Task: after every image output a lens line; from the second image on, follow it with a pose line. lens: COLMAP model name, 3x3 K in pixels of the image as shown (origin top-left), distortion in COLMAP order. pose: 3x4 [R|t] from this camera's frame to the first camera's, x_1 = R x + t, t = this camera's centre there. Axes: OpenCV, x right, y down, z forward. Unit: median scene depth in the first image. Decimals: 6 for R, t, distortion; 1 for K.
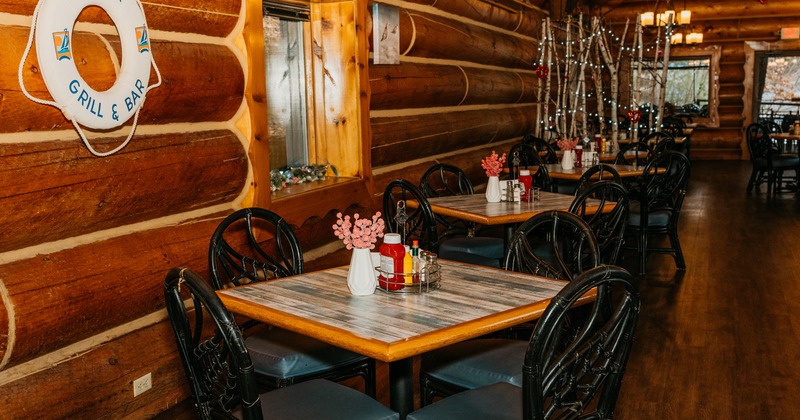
lens RADIAL K [[856.4, 0, 400.0], [0, 856.4, 210.0], [0, 0, 1]] dist [0.003586, 0.001374]
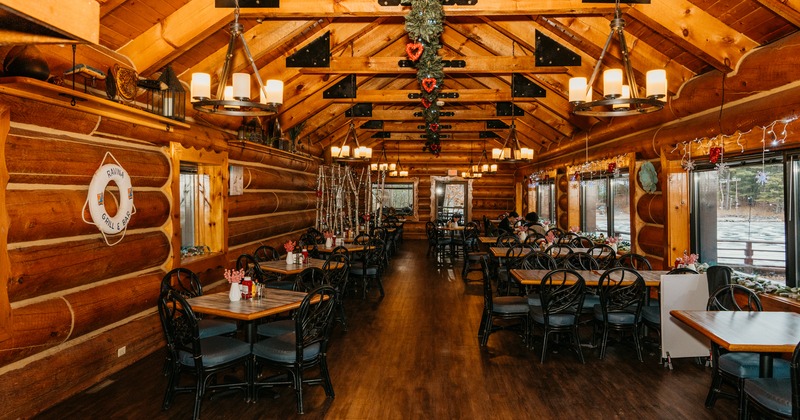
lens RADIAL K [[554.9, 0, 400.0], [0, 554.9, 210.0], [0, 0, 1]] dist [0.003843, -0.006659]
pose [[0.956992, 0.015353, 0.289707, -0.033777], [0.015218, 0.994567, -0.102978, 0.003963], [-0.289714, 0.102958, 0.951560, -0.451344]]
